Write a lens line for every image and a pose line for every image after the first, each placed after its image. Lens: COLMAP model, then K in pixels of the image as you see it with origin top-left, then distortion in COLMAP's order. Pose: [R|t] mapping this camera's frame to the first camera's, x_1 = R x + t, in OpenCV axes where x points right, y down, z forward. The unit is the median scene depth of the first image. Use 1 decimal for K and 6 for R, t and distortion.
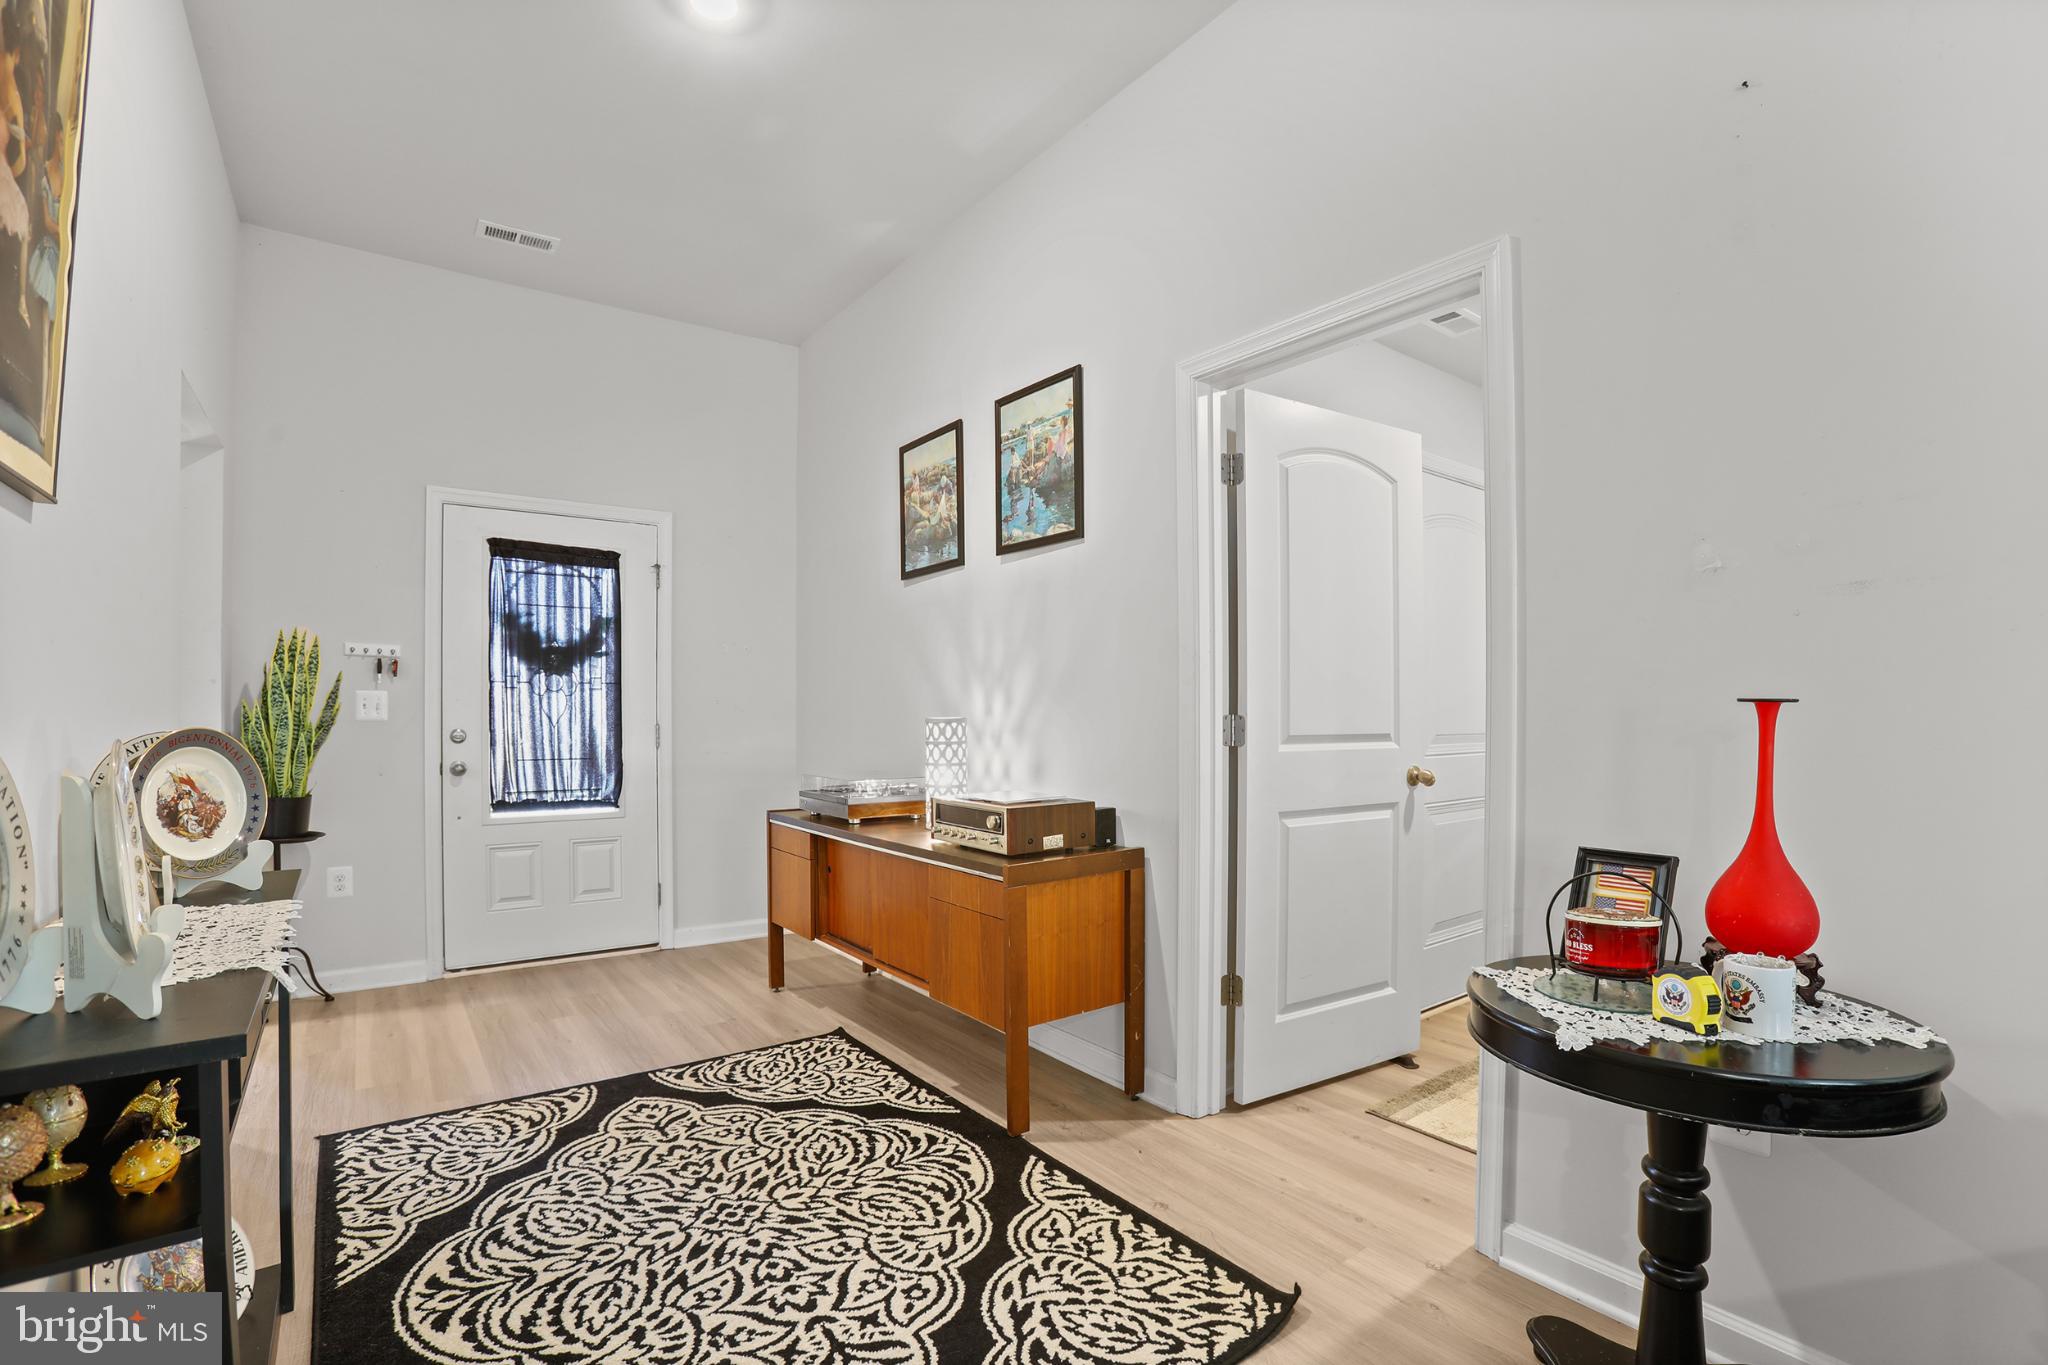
lens RADIAL K [[941.3, 0, 1019.2], [0, 941.3, 711.4], [0, 0, 1]] dist [-0.075371, 0.026413]
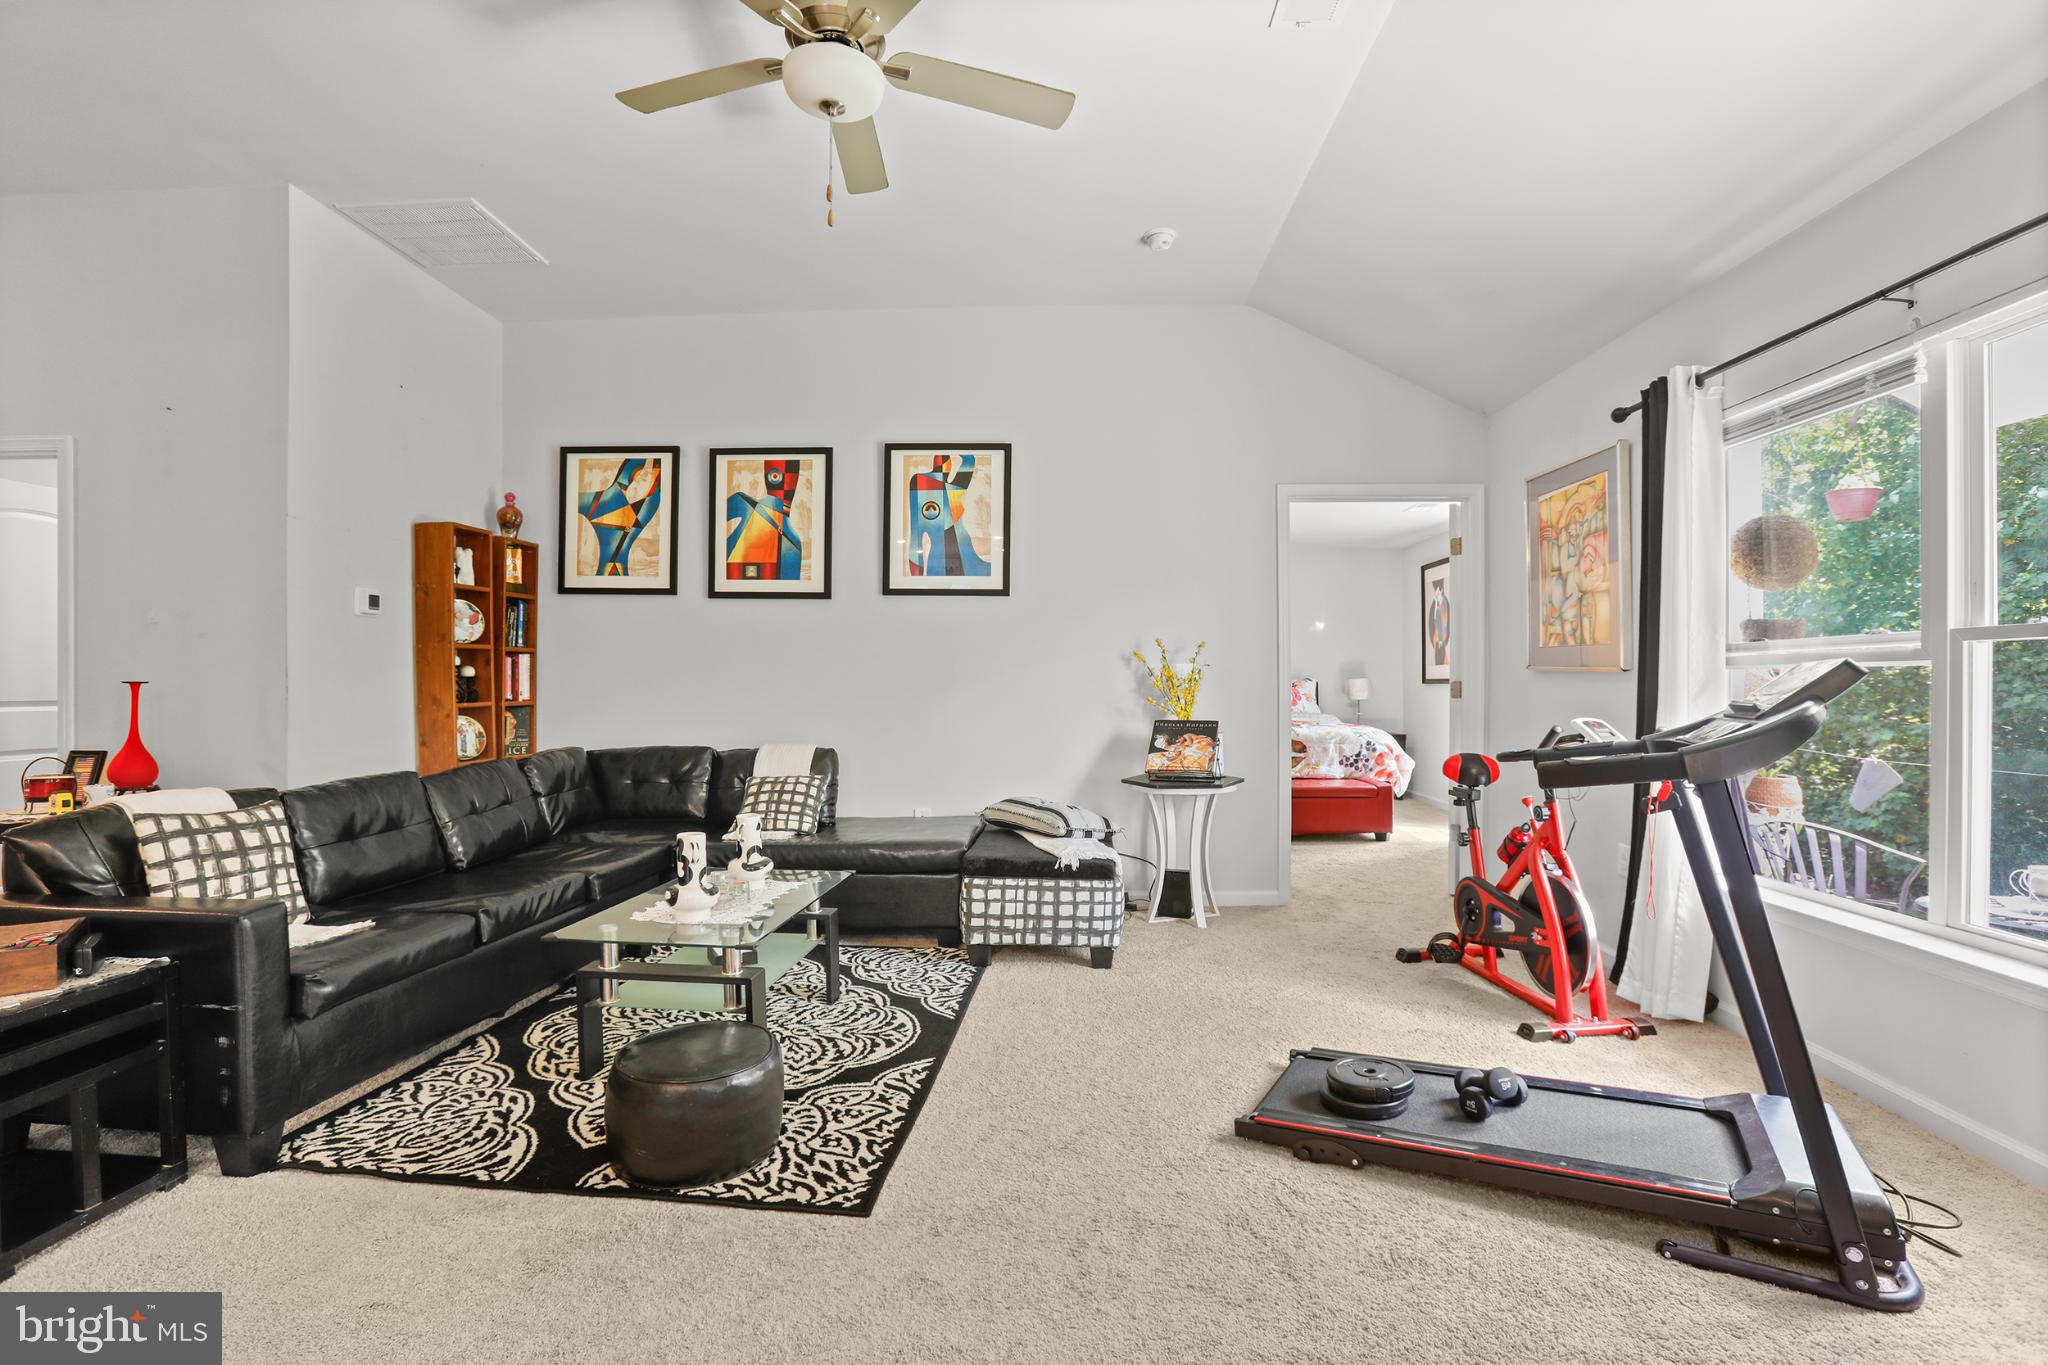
lens RADIAL K [[941.3, 0, 1015.7], [0, 941.3, 688.8], [0, 0, 1]] dist [-0.075371, 0.026413]
pose [[0.621410, -0.005077, 0.783469, 0.186478], [-0.003118, 0.999955, 0.008953, -0.011423], [-0.783479, -0.008006, 0.621367, -1.069230]]
